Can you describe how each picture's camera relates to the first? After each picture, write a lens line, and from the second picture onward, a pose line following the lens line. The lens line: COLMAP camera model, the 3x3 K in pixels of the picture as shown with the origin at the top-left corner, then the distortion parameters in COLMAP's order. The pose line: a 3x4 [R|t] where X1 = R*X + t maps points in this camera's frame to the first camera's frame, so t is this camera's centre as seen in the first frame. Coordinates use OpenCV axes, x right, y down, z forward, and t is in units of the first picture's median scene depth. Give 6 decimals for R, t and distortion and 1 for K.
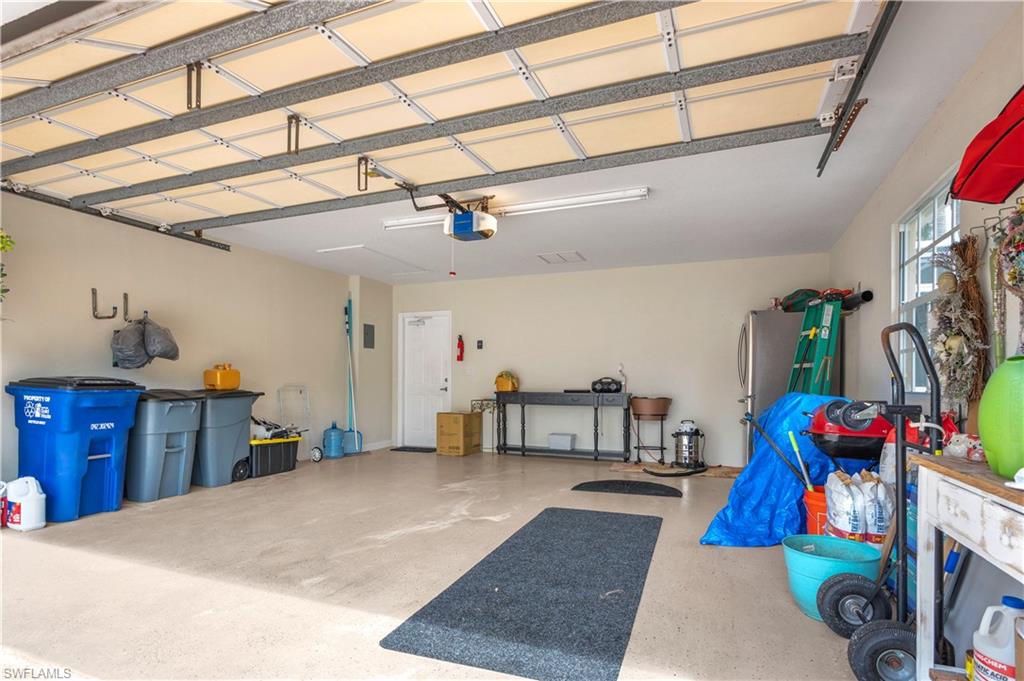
lens RADIAL K [[526.7, 0, 510.4], [0, 526.7, 384.5], [0, 0, 1]] dist [0.005021, -0.000369]
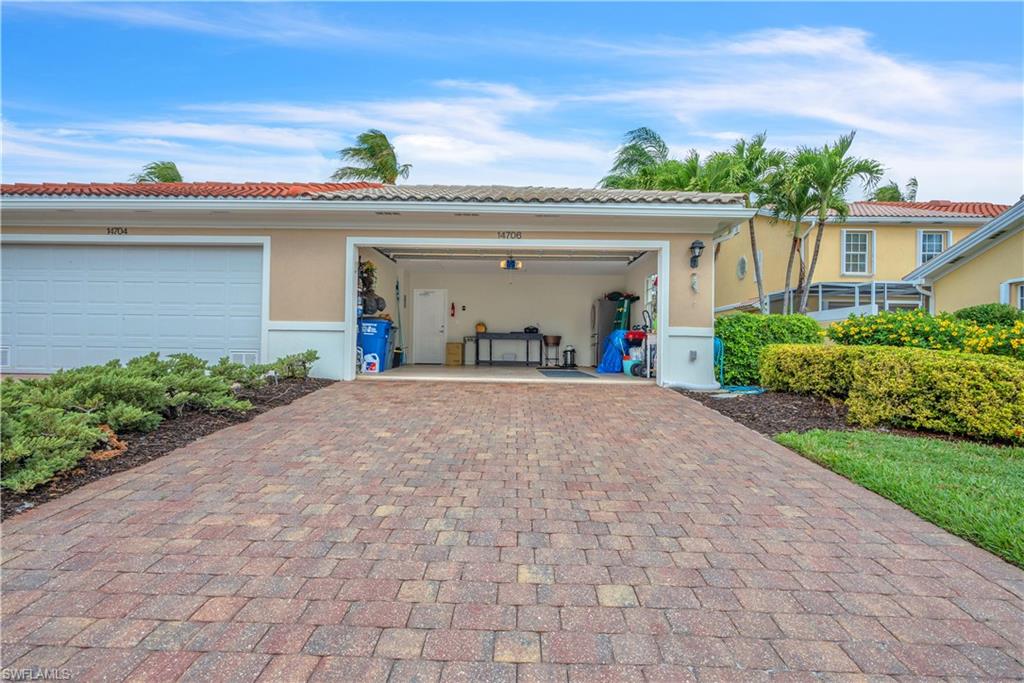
lens RADIAL K [[526.7, 0, 513.9], [0, 526.7, 342.1], [0, 0, 1]] dist [0.005021, -0.000369]
pose [[0.932642, 0.013262, 0.360559, -0.638131], [-0.010013, 0.999891, -0.010877, 0.072763], [-0.360664, 0.006534, 0.932673, -0.927209]]
